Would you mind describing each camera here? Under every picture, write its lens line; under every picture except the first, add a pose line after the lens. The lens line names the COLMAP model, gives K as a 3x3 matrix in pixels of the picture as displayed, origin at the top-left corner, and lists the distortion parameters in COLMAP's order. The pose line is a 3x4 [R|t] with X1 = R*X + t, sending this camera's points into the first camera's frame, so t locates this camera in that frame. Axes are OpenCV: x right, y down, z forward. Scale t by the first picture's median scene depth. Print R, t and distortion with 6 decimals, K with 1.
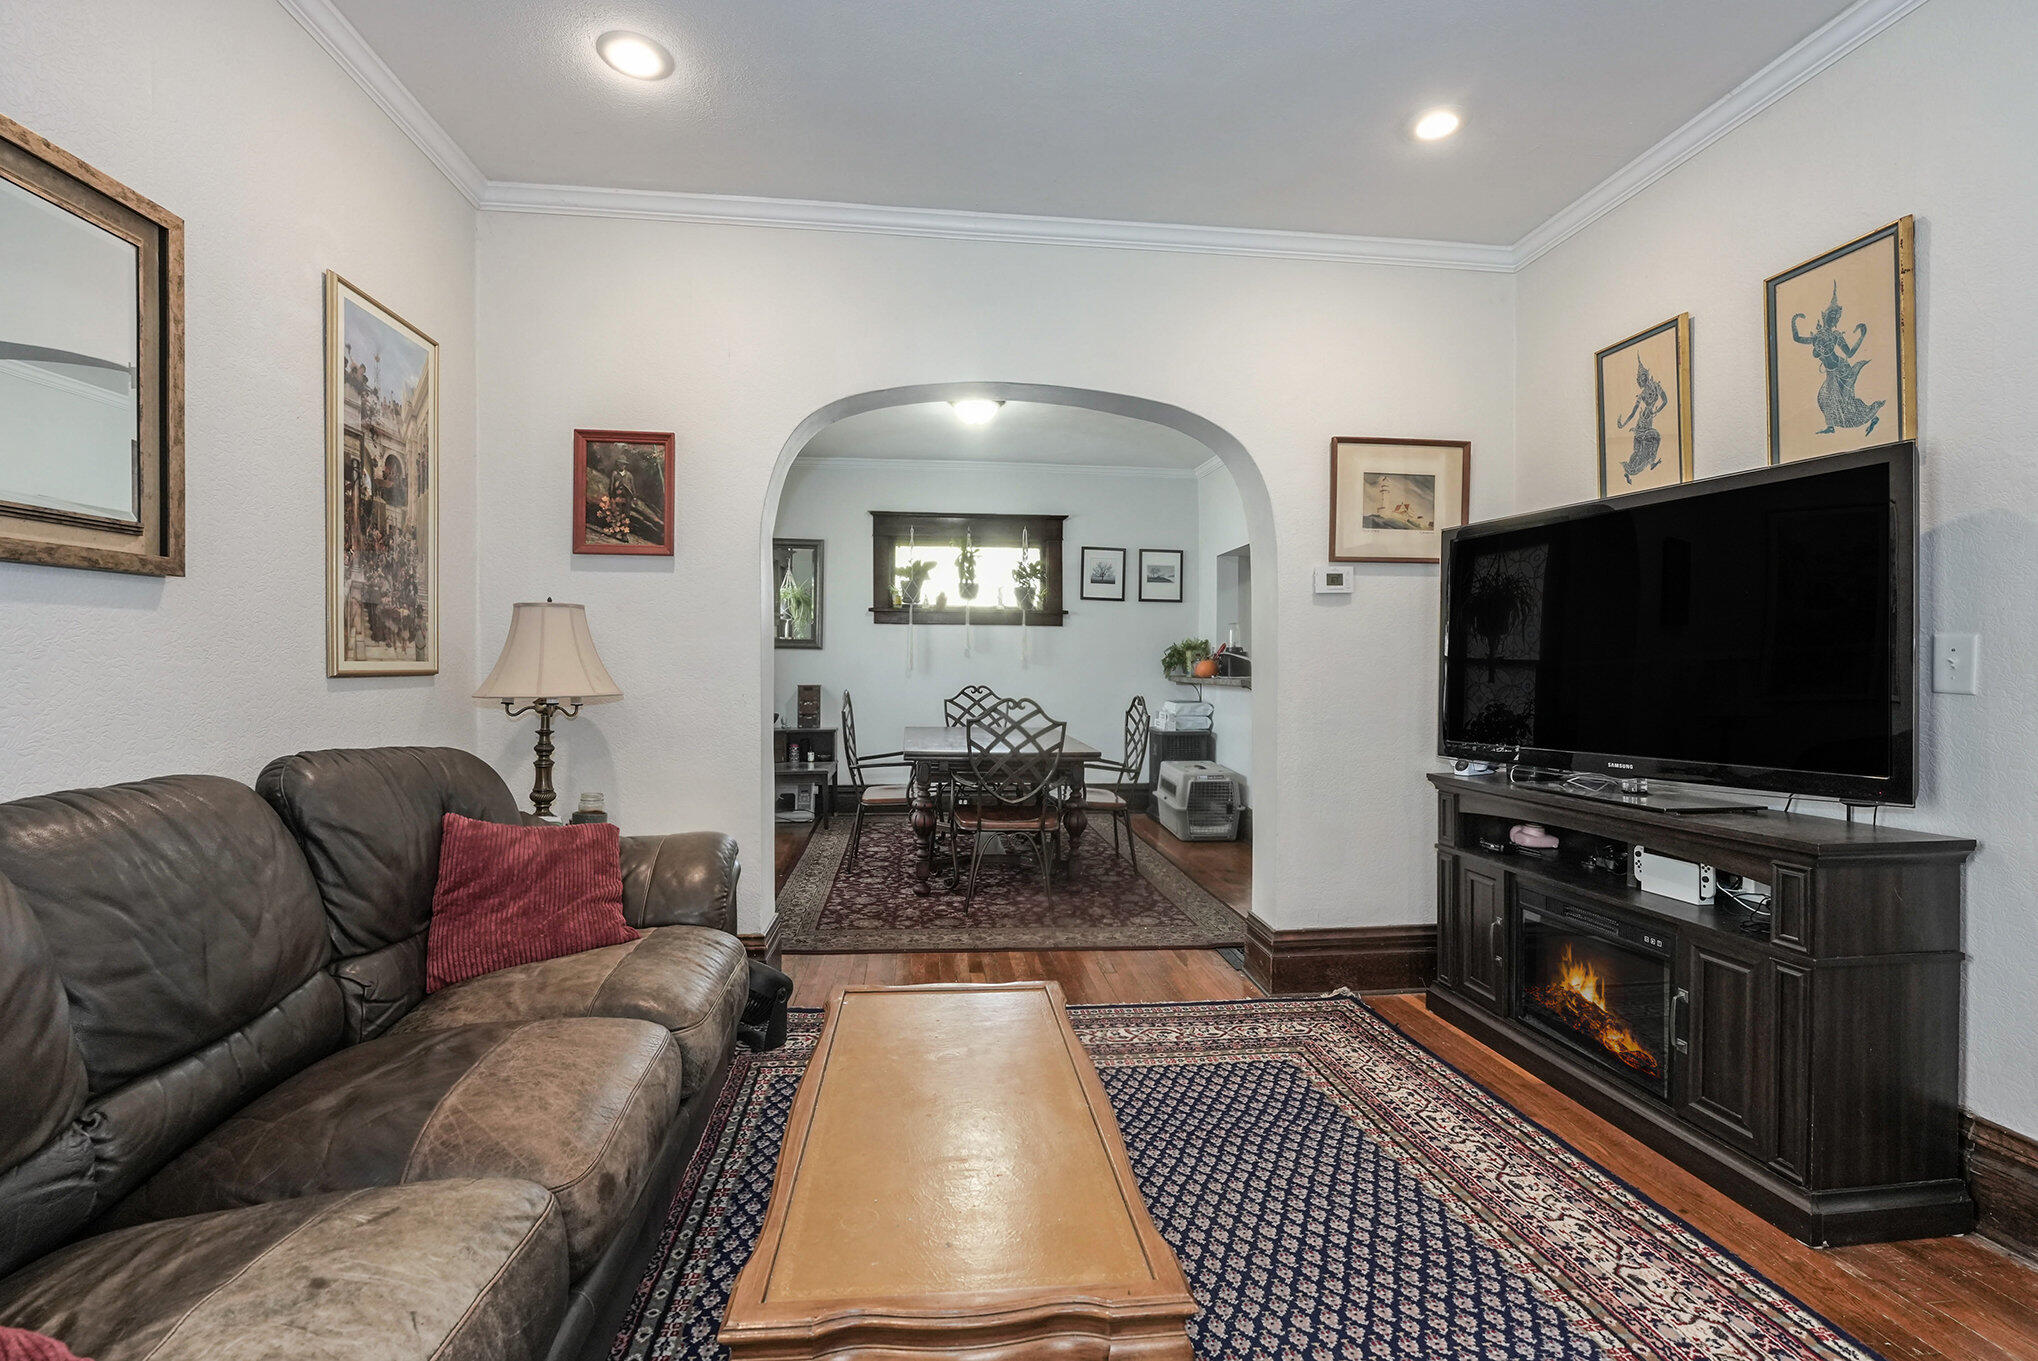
lens RADIAL K [[913.1, 0, 1014.3], [0, 913.1, 668.6], [0, 0, 1]] dist [-0.026886, -0.000193]
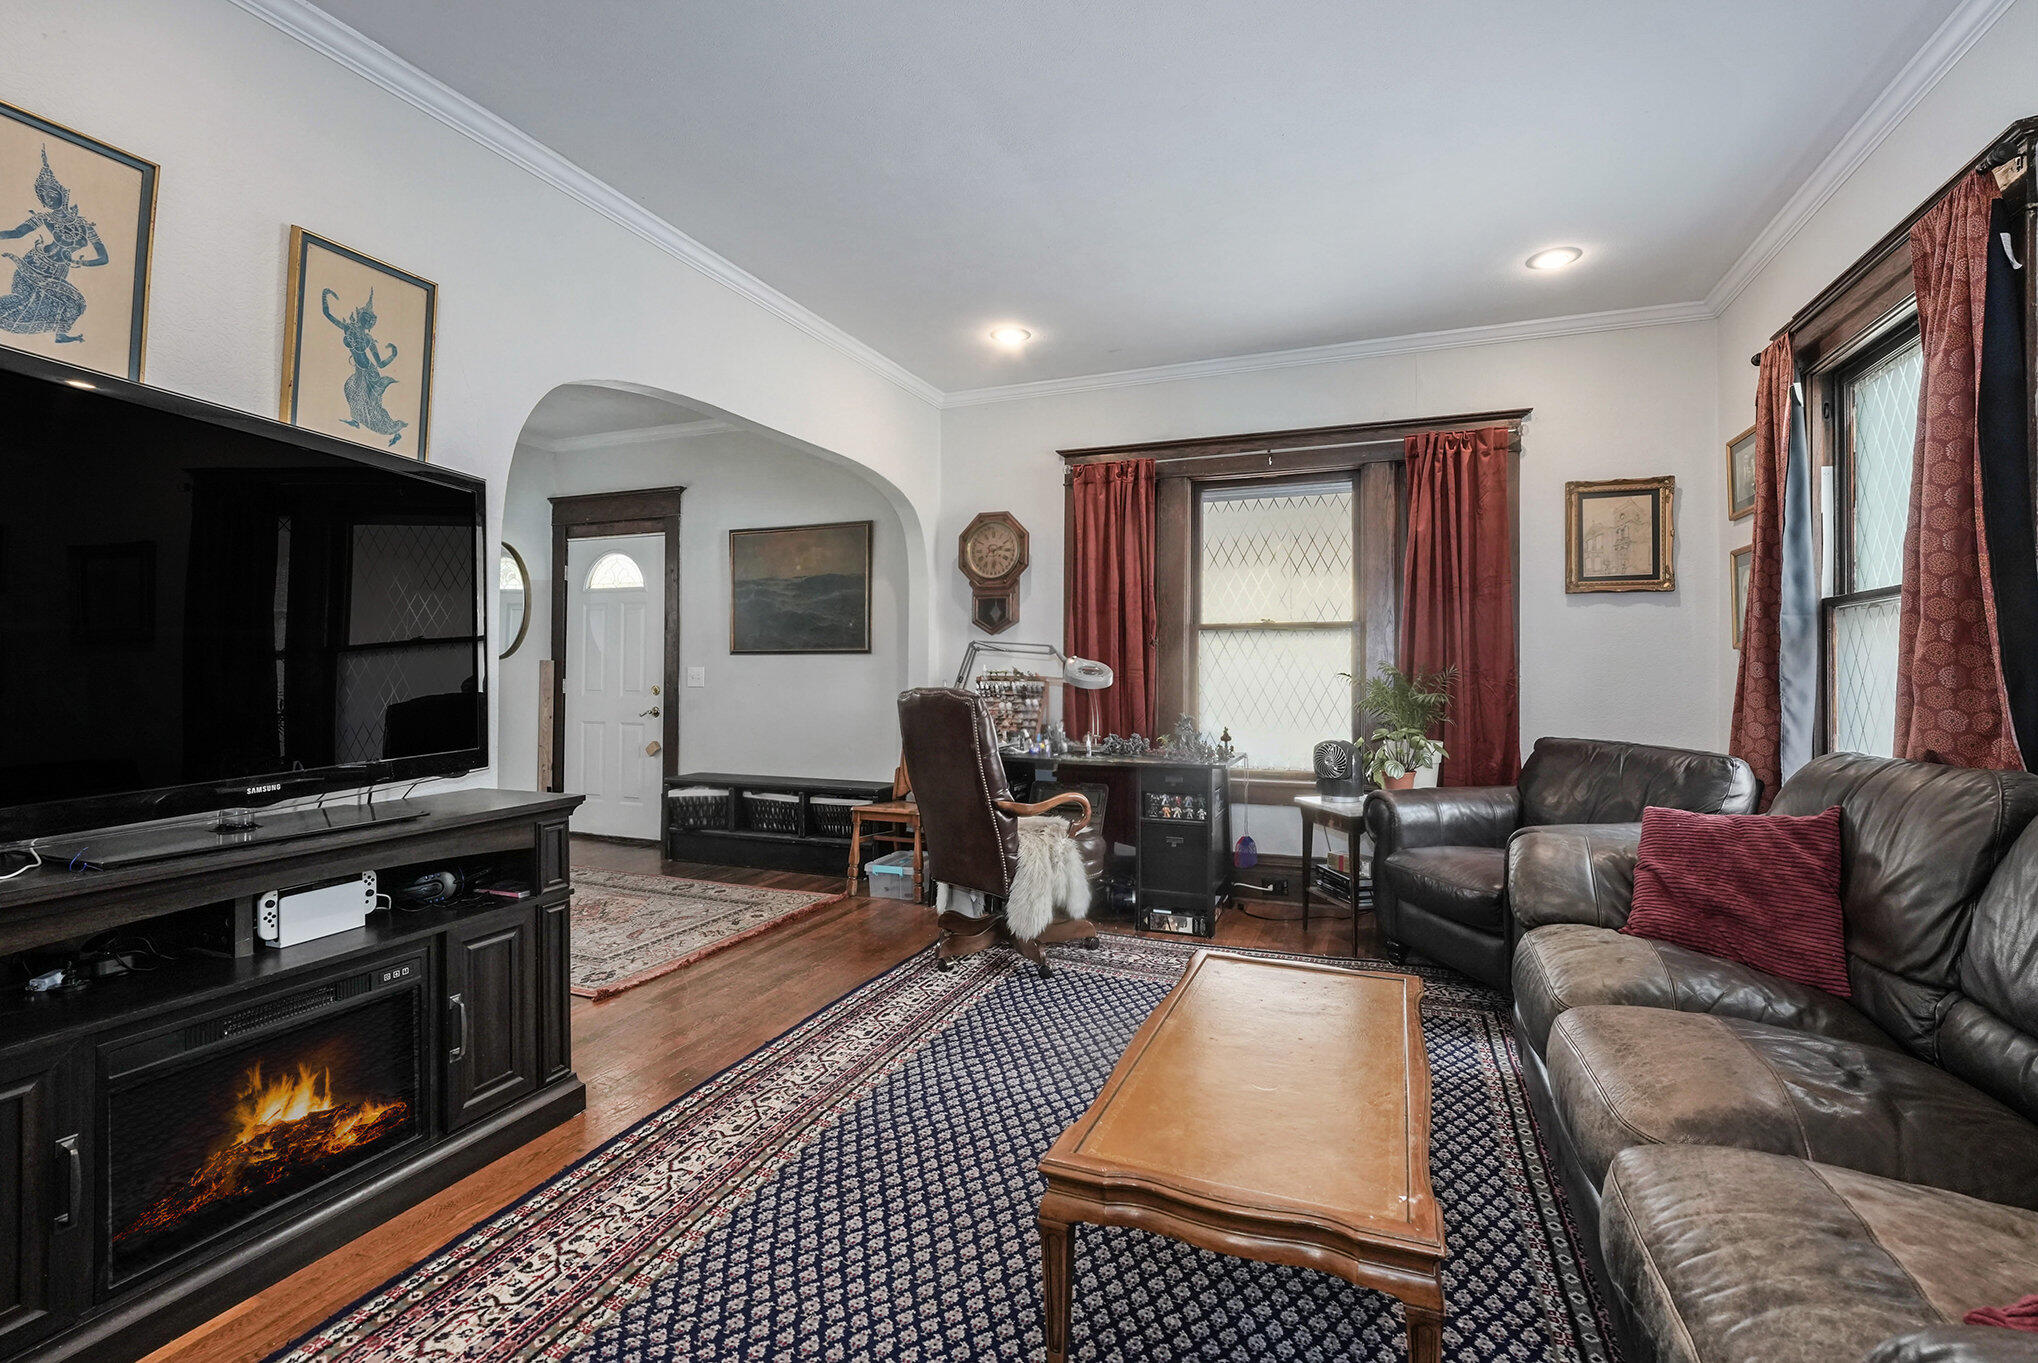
lens RADIAL K [[907.0, 0, 1017.4], [0, 907.0, 623.1], [0, 0, 1]] dist [-0.027991, -0.000152]
pose [[-0.878675, 0.020673, 0.476973, -0.205688], [-0.005783, 0.998528, -0.053931, 0.009056], [-0.477386, -0.050147, -0.877261, 1.337865]]
